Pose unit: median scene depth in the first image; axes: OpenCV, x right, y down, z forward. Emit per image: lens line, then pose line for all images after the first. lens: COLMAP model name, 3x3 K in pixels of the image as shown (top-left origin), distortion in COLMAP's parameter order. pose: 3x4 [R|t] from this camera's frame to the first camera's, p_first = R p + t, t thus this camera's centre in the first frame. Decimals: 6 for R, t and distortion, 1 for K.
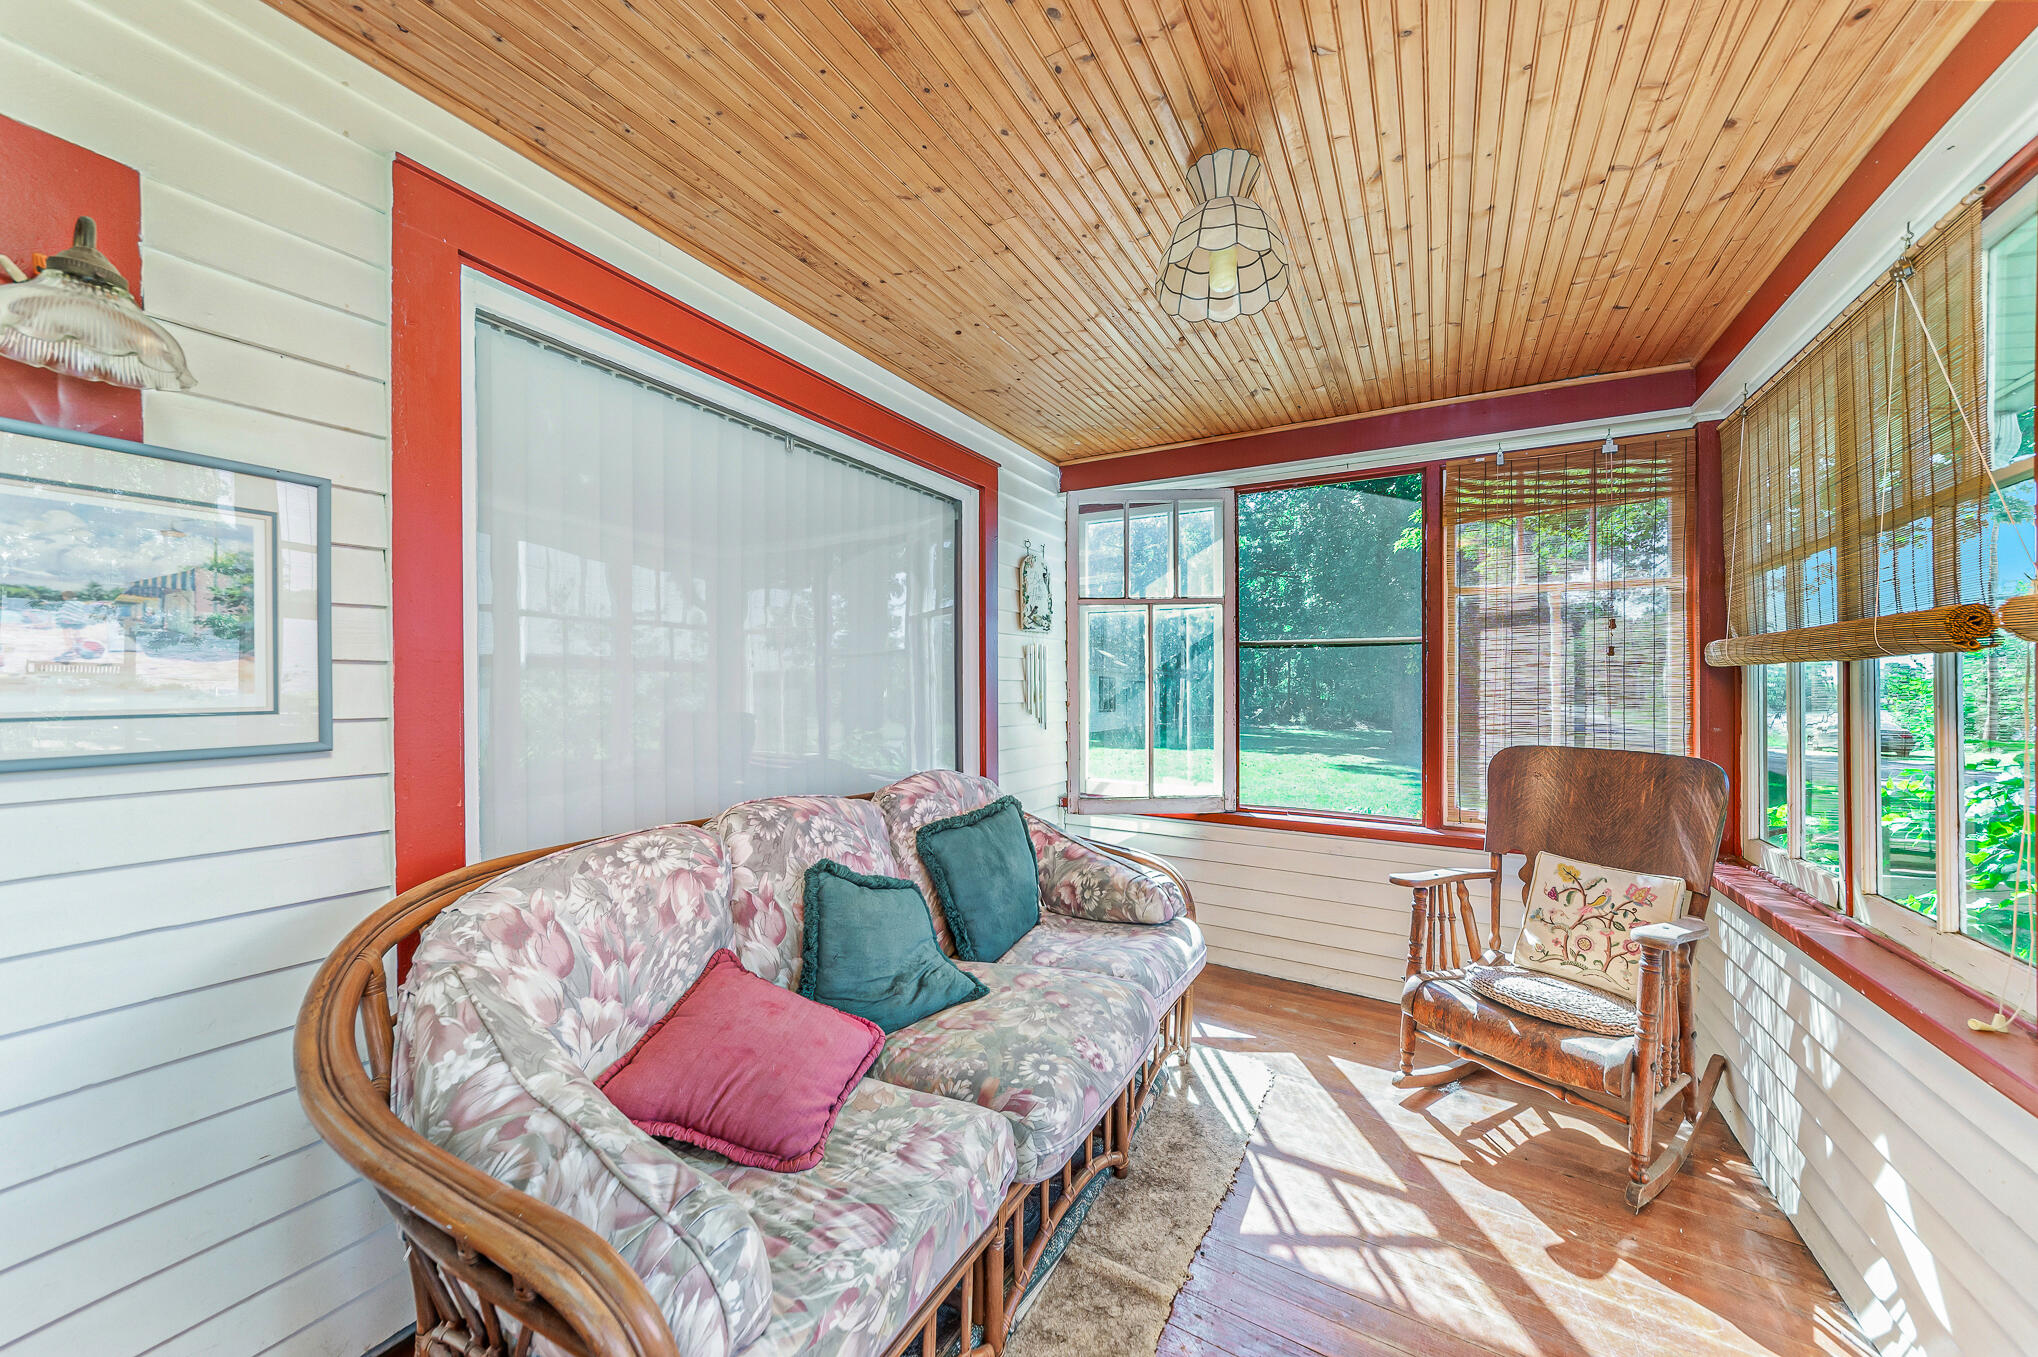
lens RADIAL K [[724.1, 0, 1011.6], [0, 724.1, 692.9], [0, 0, 1]] dist [0.000083, 0.000244]
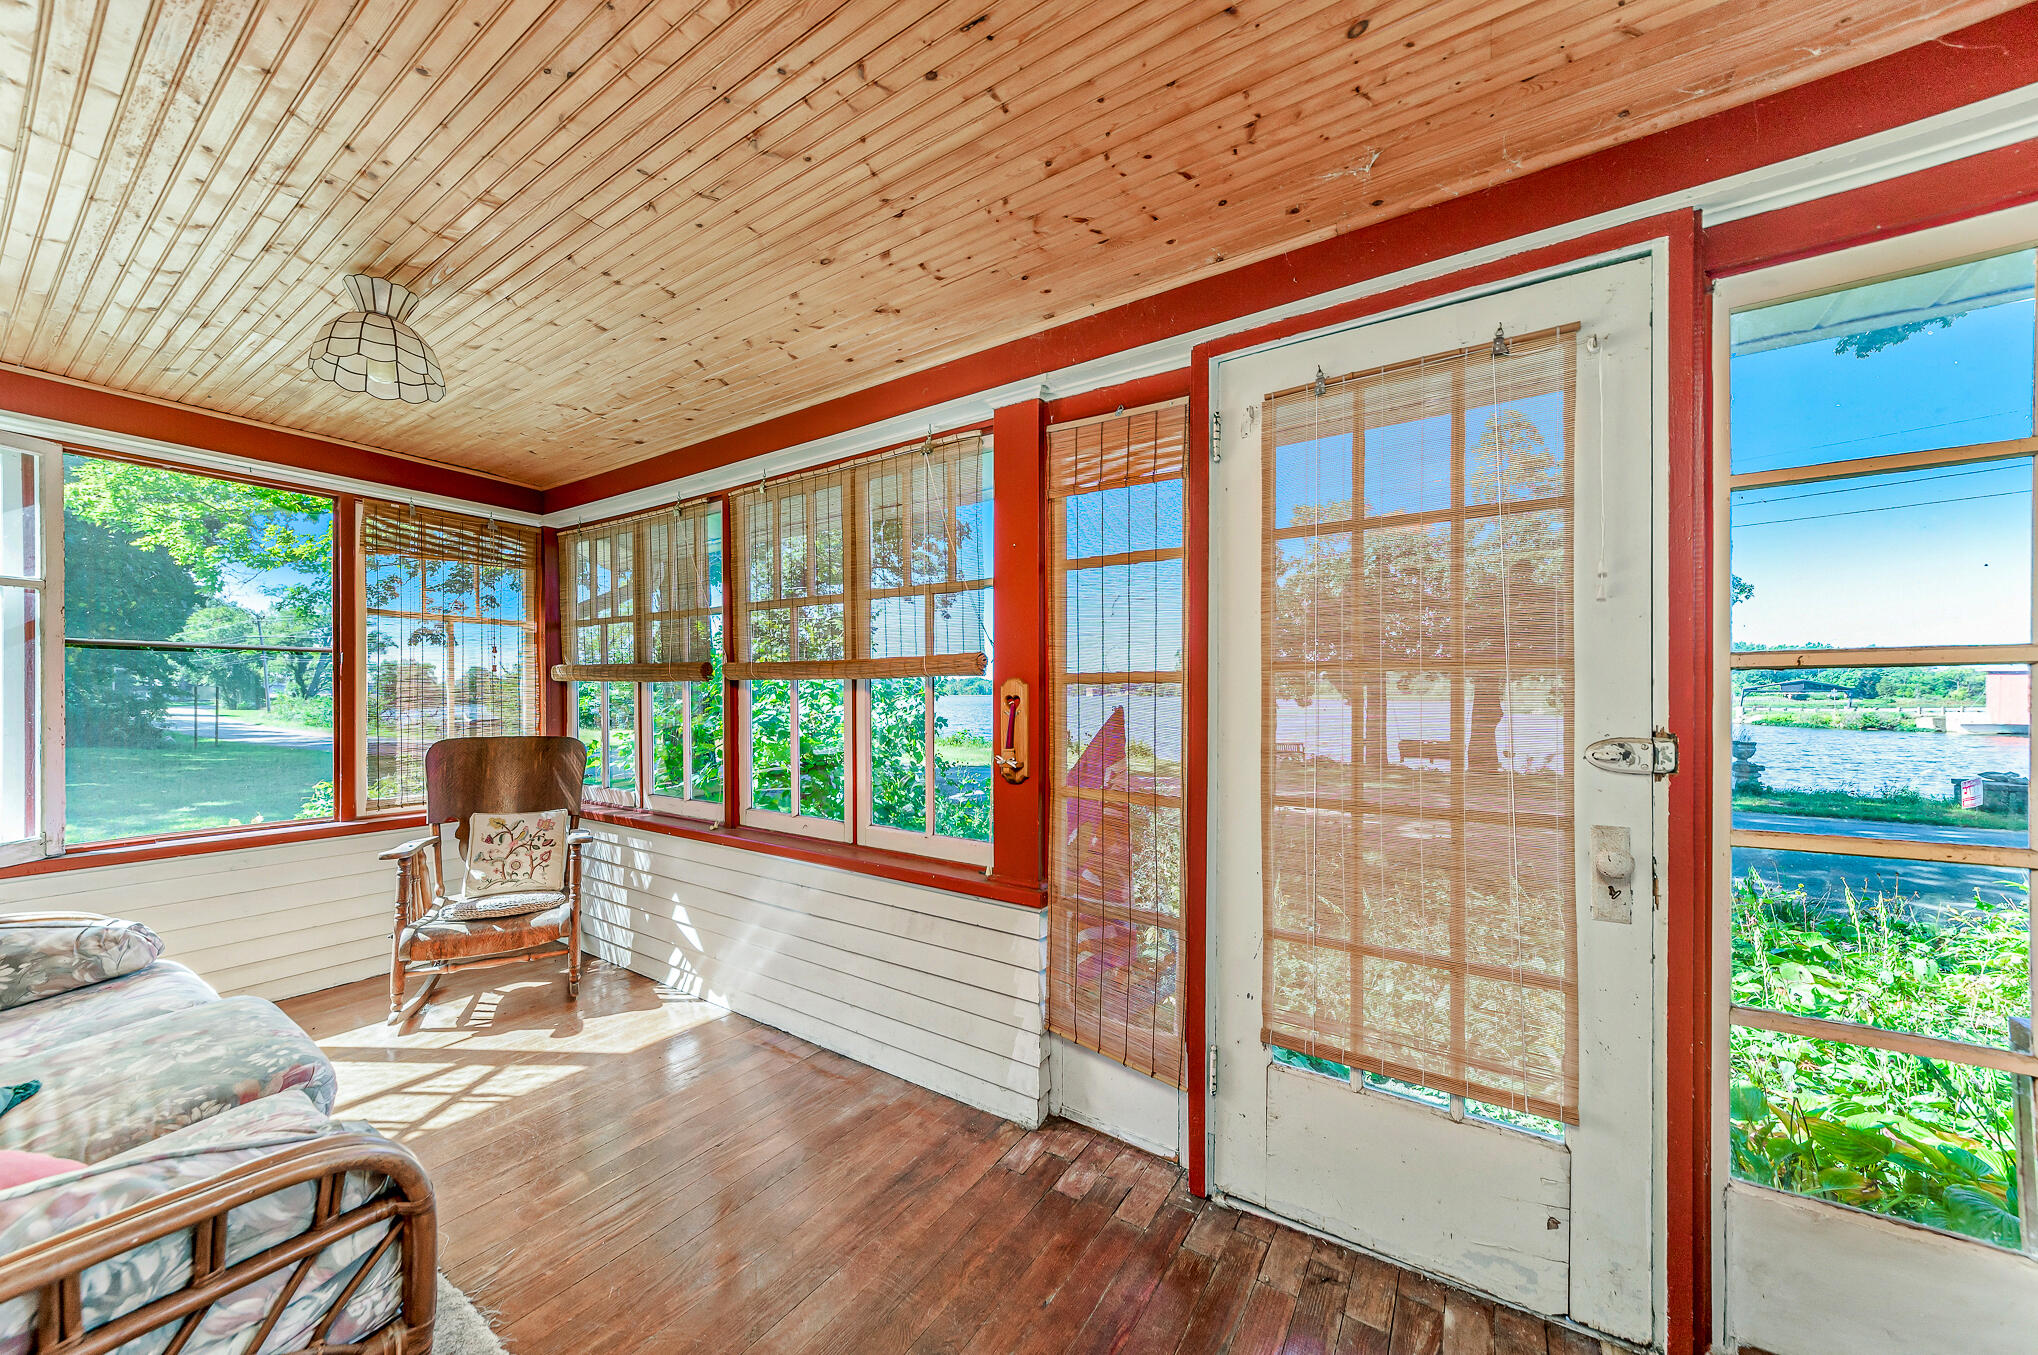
lens RADIAL K [[724.1, 0, 1017.1], [0, 724.1, 685.6], [0, 0, 1]] dist [0.000083, 0.000244]
pose [[0.039813, 0.000981, 0.999207, -0.689660], [0.005264, 0.999985, -0.001192, -0.021209], [-0.999193, 0.005307, 0.039807, -0.107426]]
